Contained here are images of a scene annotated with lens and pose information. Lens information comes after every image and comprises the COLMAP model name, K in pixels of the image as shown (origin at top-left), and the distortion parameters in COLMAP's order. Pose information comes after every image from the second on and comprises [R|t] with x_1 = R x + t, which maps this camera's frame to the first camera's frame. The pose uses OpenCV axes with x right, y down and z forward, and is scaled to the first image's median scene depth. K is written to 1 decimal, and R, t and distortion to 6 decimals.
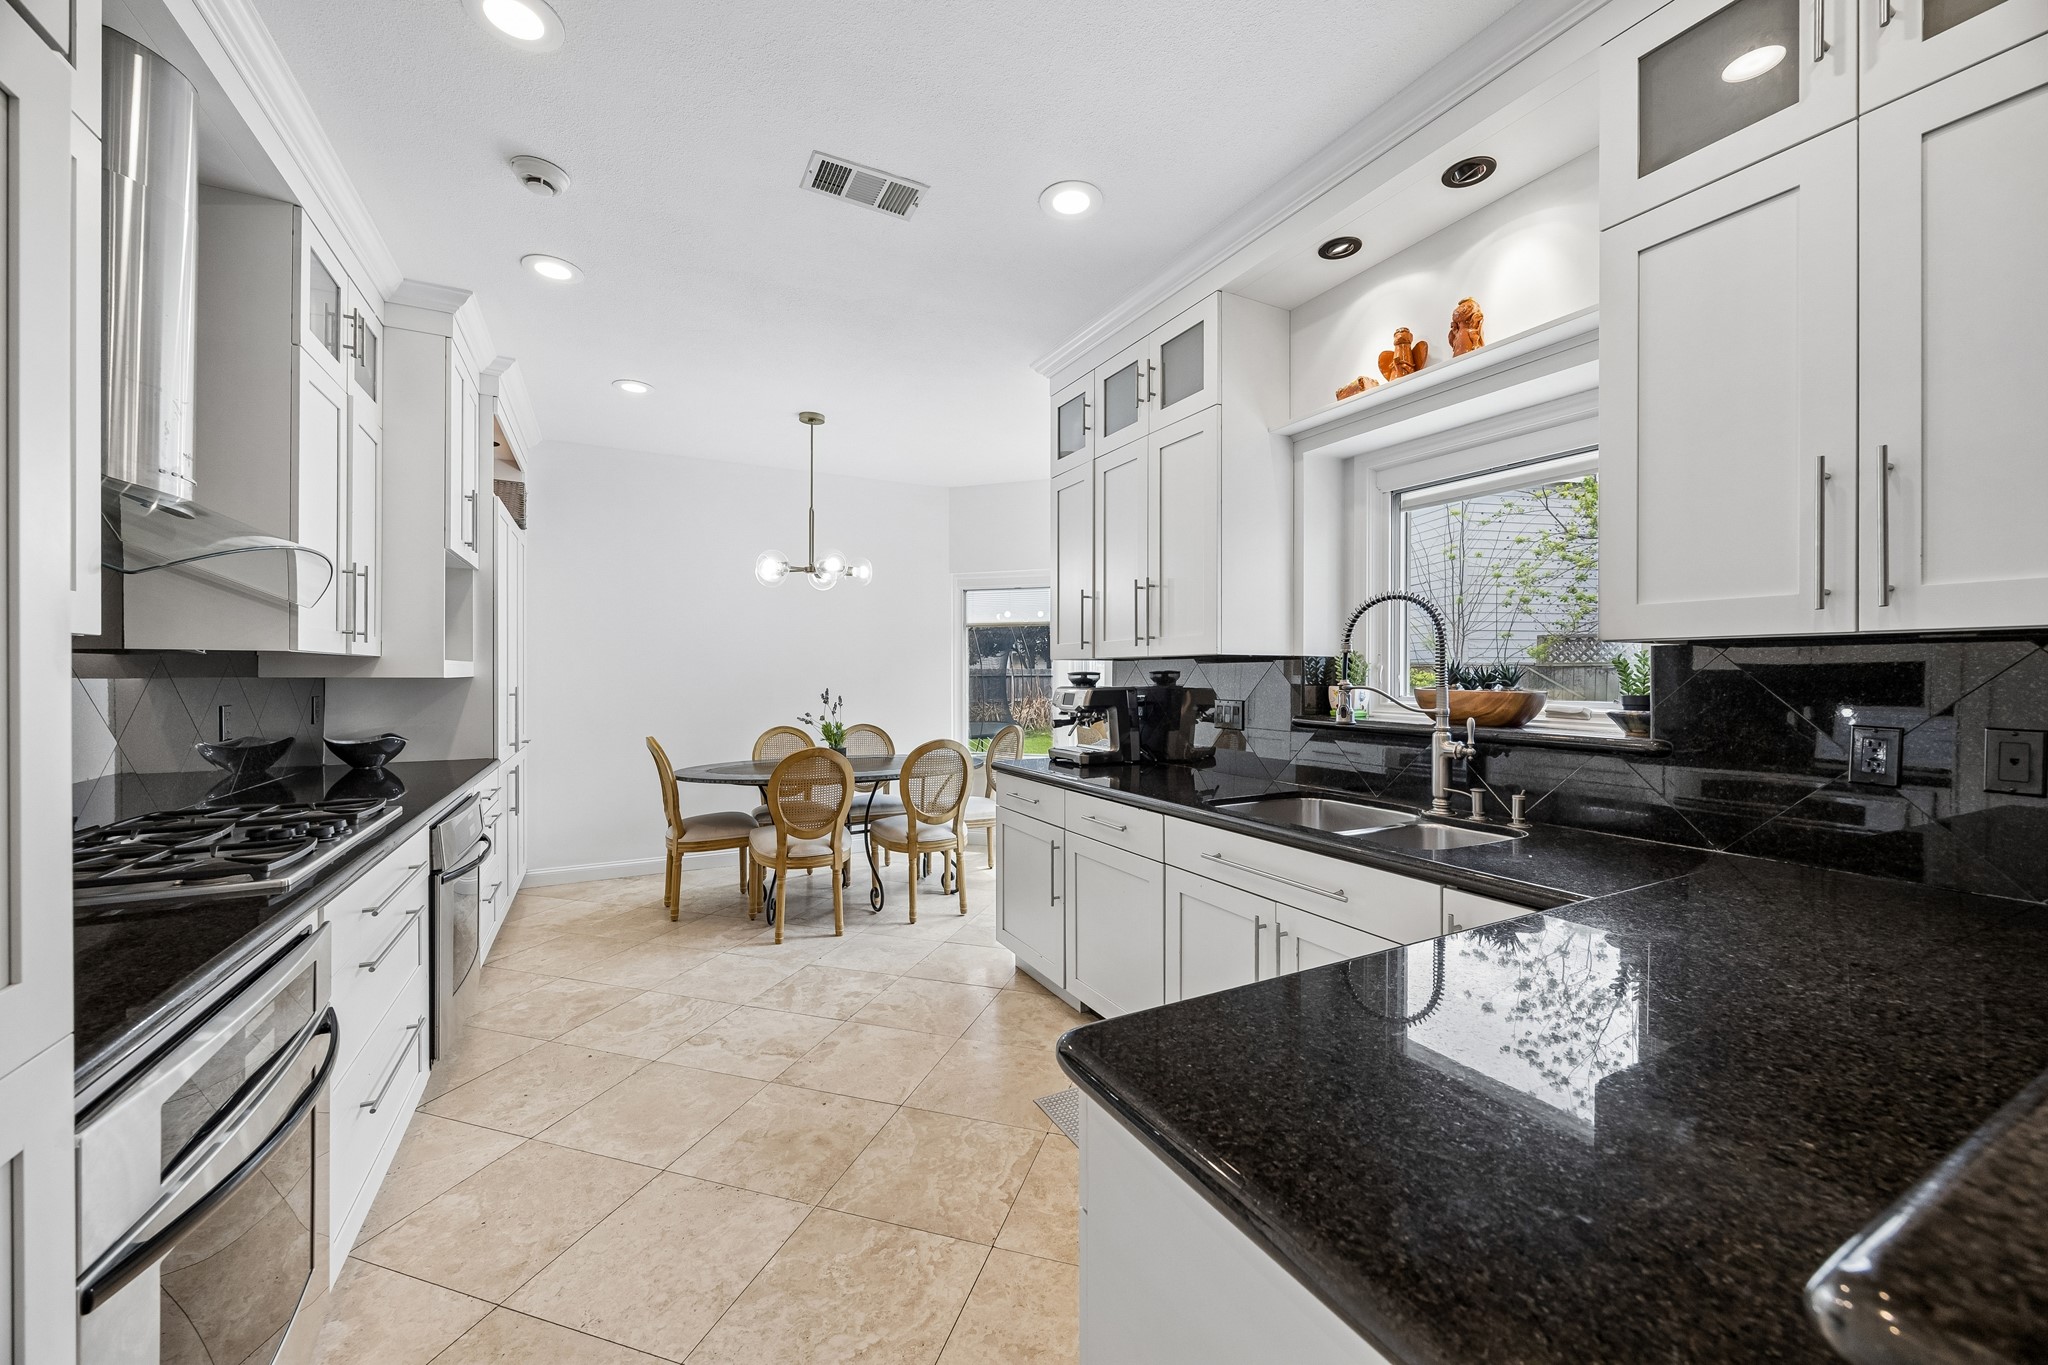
lens RADIAL K [[785.5, 0, 1033.5], [0, 785.5, 676.3], [0, 0, 1]] dist [-0.007151, 0.000278]
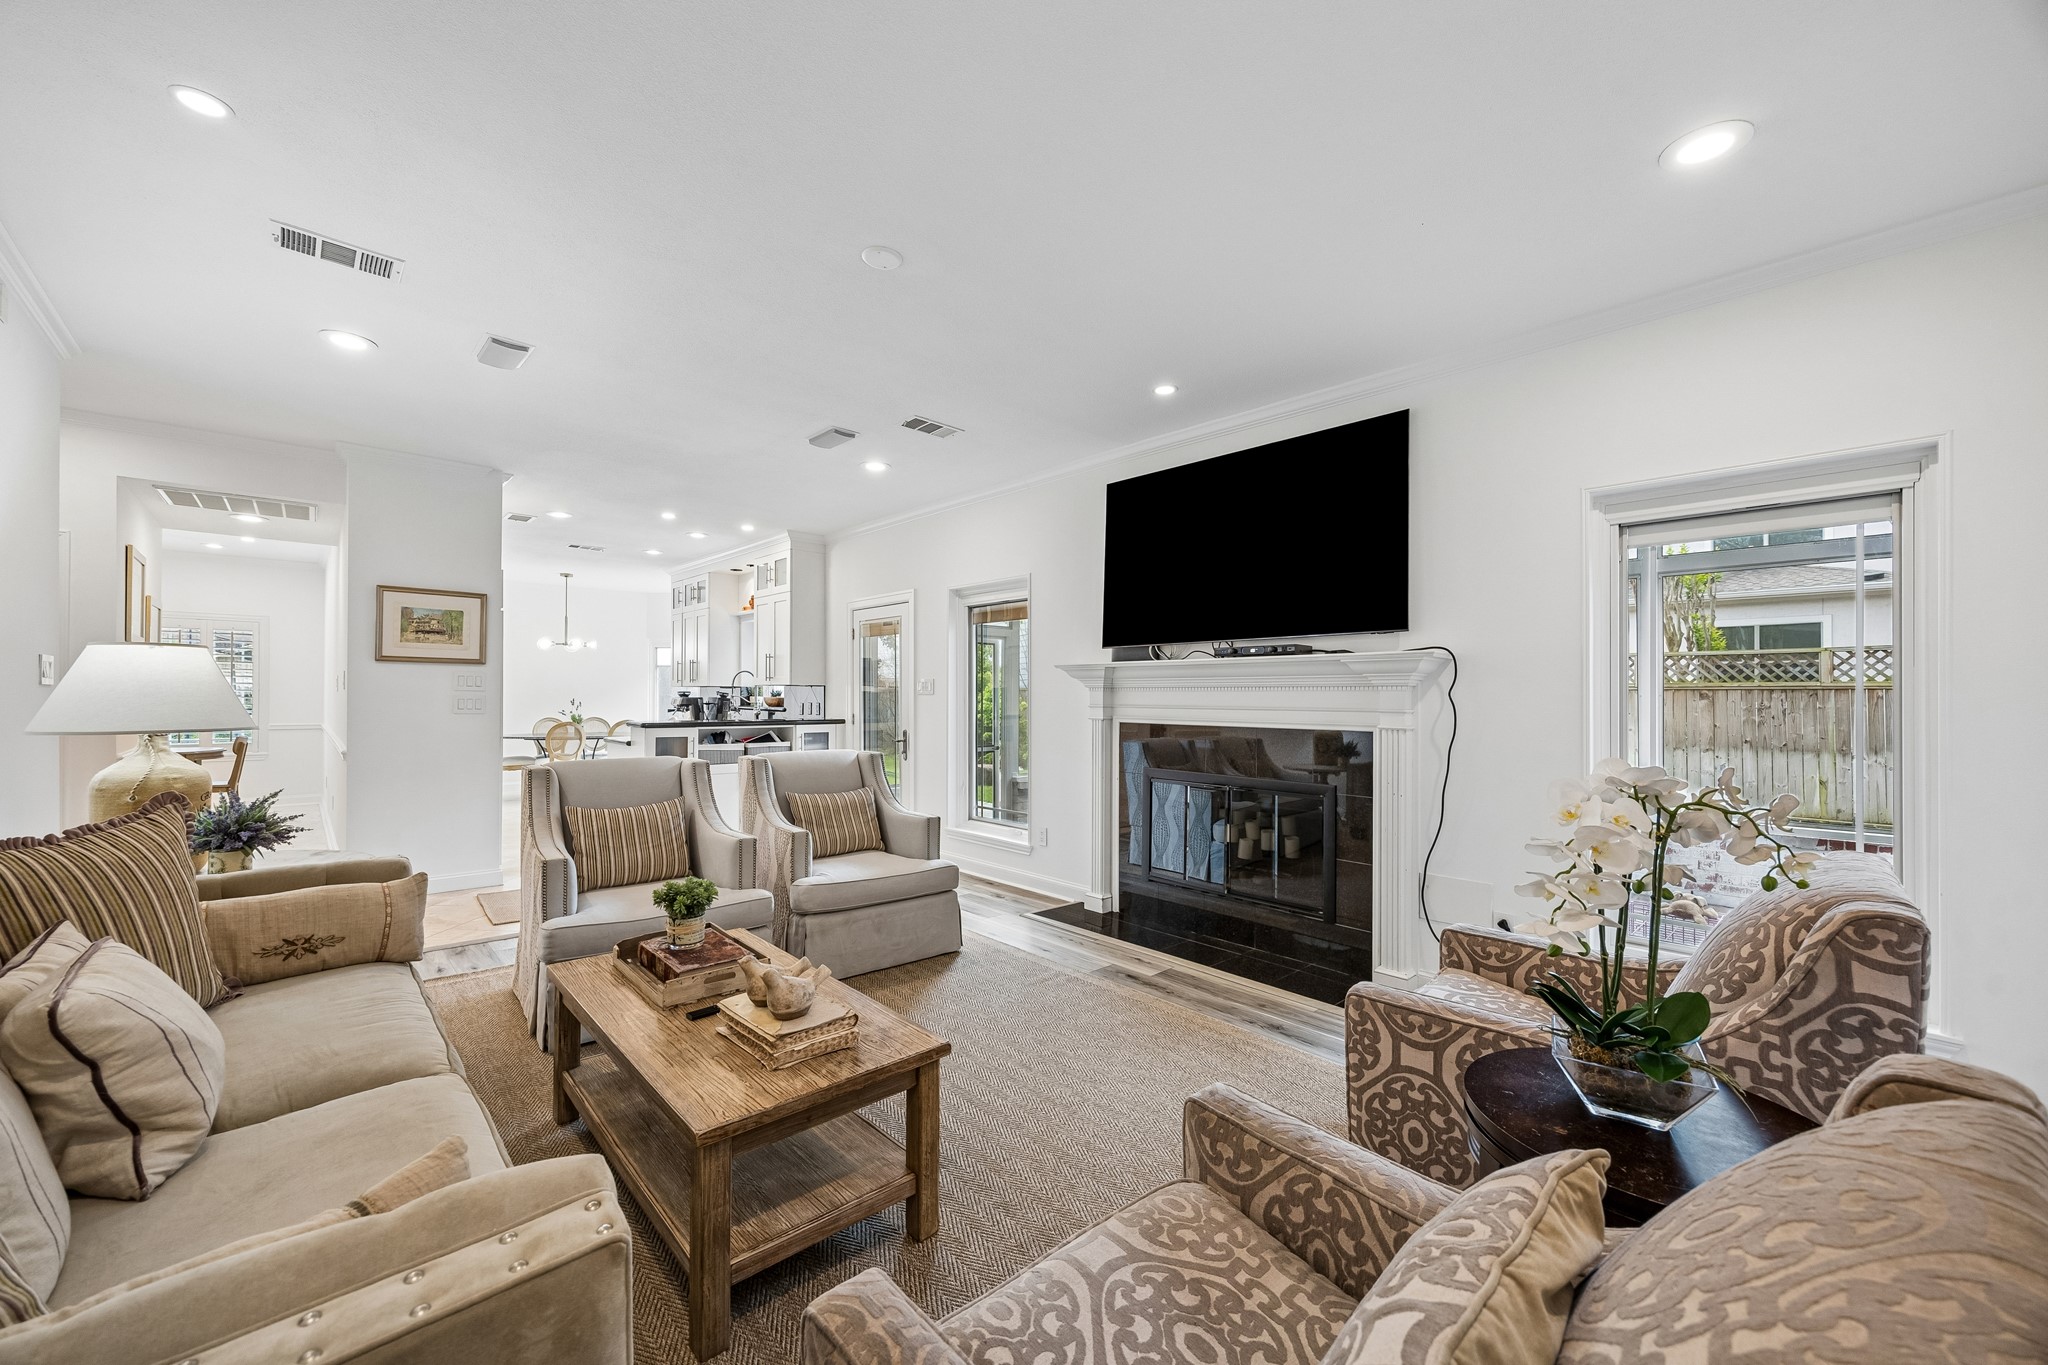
lens RADIAL K [[785.5, 0, 1037.7], [0, 785.5, 689.7], [0, 0, 1]] dist [-0.007151, 0.000278]
pose [[0.958125, 0.006636, 0.286272, 0.376914], [-0.004427, 0.999955, -0.008364, 0.004513], [-0.286315, 0.006746, 0.958112, -1.566748]]
